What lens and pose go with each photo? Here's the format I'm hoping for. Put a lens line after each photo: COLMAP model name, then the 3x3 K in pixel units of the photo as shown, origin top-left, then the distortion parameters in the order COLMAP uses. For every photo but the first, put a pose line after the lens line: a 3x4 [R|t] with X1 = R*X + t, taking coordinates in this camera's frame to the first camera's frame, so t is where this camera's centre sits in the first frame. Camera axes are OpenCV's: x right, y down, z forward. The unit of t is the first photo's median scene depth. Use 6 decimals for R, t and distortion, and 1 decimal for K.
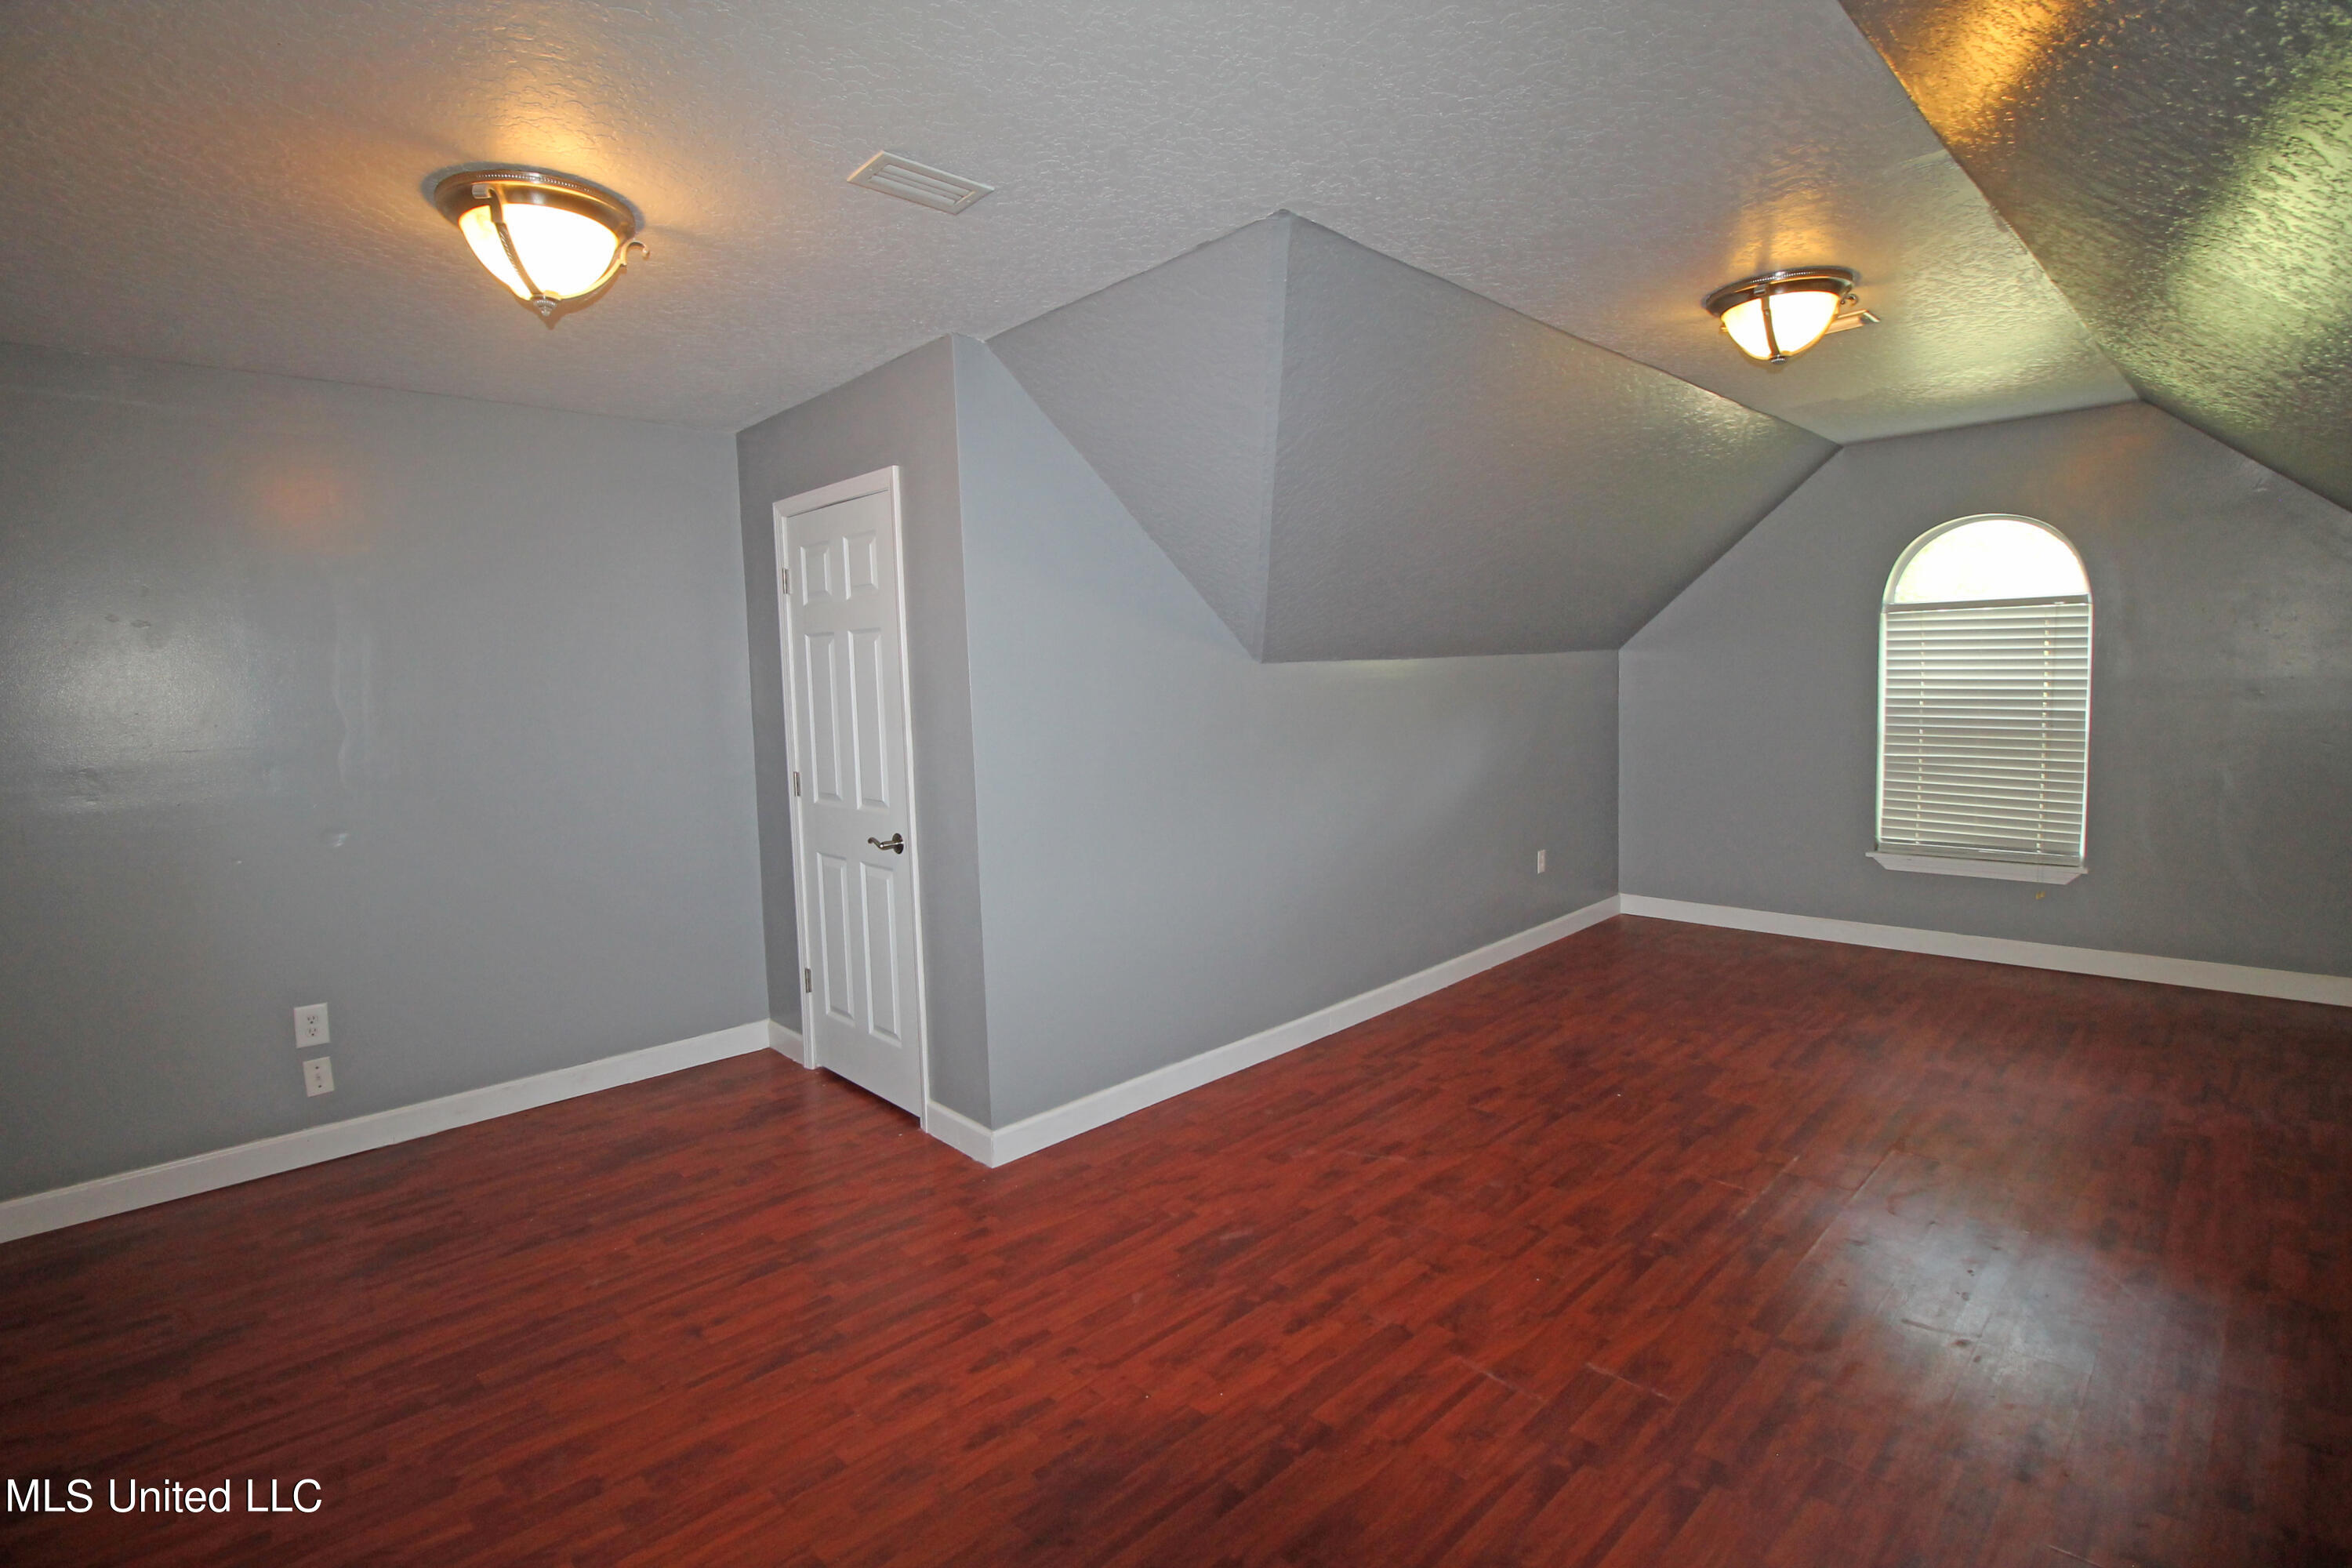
lens RADIAL K [[1097.8, 0, 1173.1], [0, 1097.8, 776.6], [0, 0, 1]] dist [-0.012198, -0.003650]
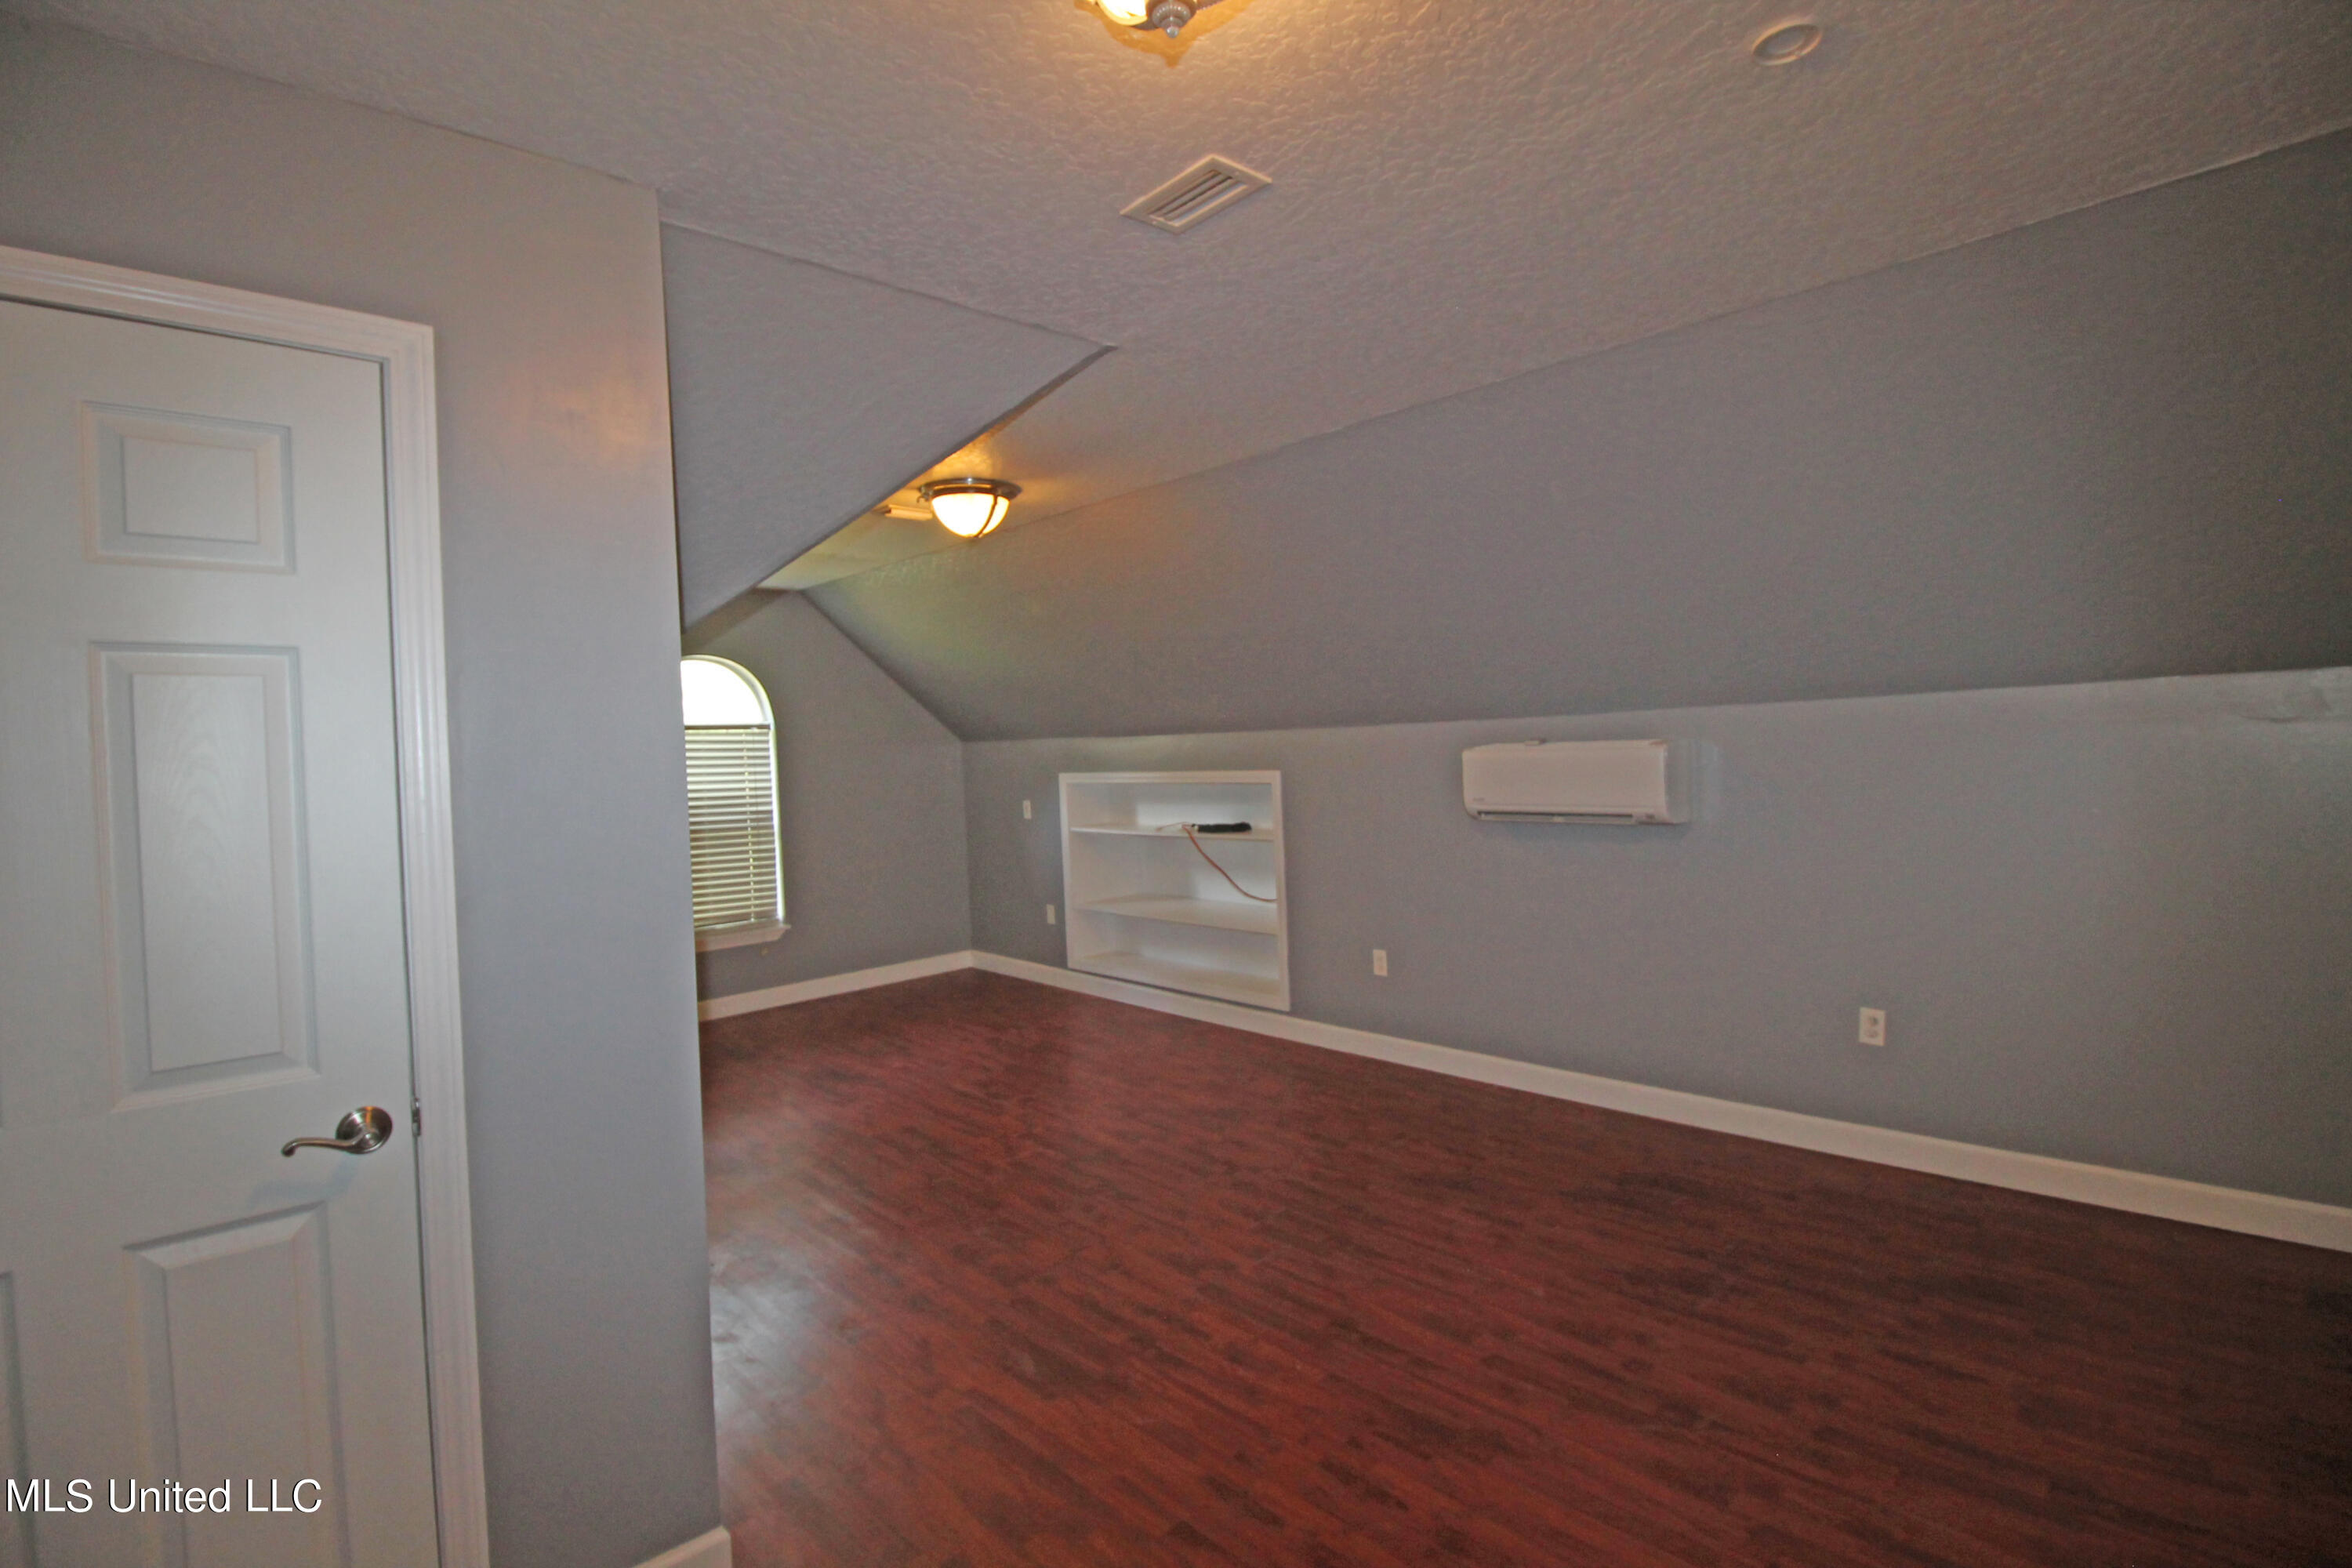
lens RADIAL K [[1097.8, 0, 1175.6], [0, 1097.8, 783.9], [0, 0, 1]] dist [-0.012198, -0.003650]
pose [[0.010267, -0.002386, 0.999944, -0.787471], [0.132584, 0.991171, 0.001004, -0.040784], [-0.991119, 0.132566, 0.010493, 0.743717]]
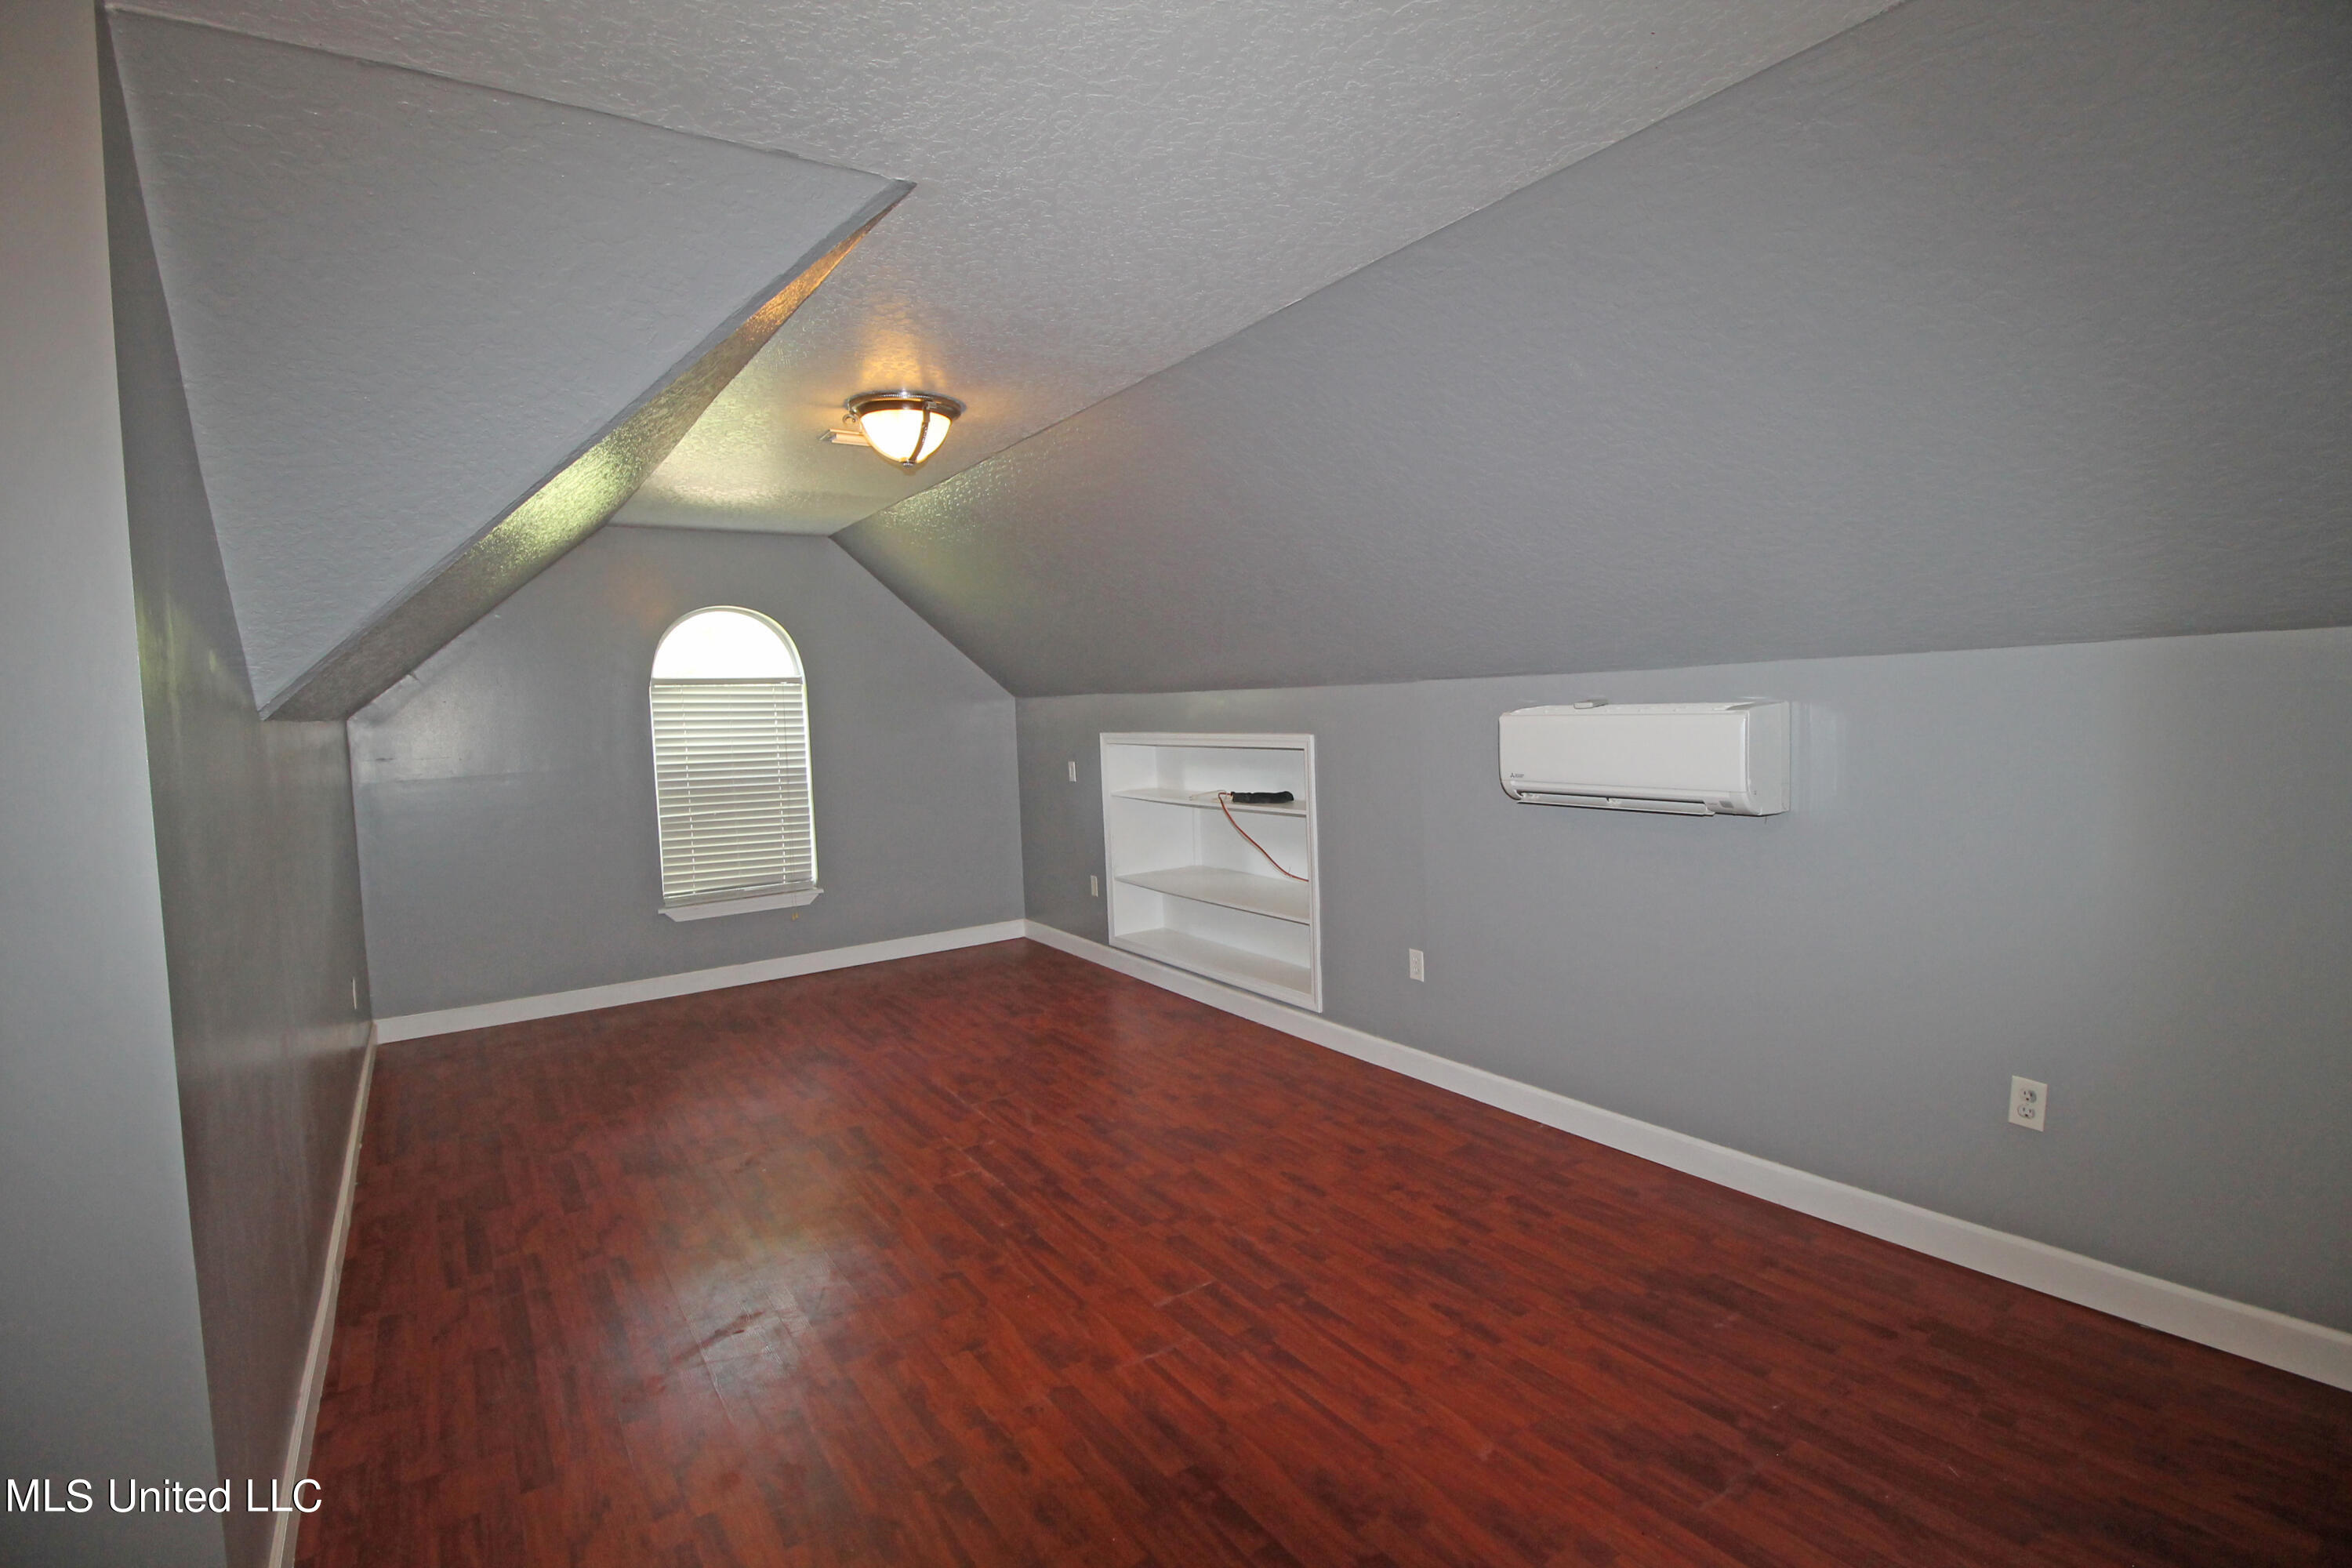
lens RADIAL K [[1097.8, 0, 1177.7], [0, 1097.8, 776.0], [0, 0, 1]] dist [-0.012198, -0.003650]
pose [[0.172489, -0.037651, 0.984292, -0.552879], [0.120621, 0.992556, 0.016829, -0.028681], [-0.977598, 0.115824, 0.175747, 0.524687]]
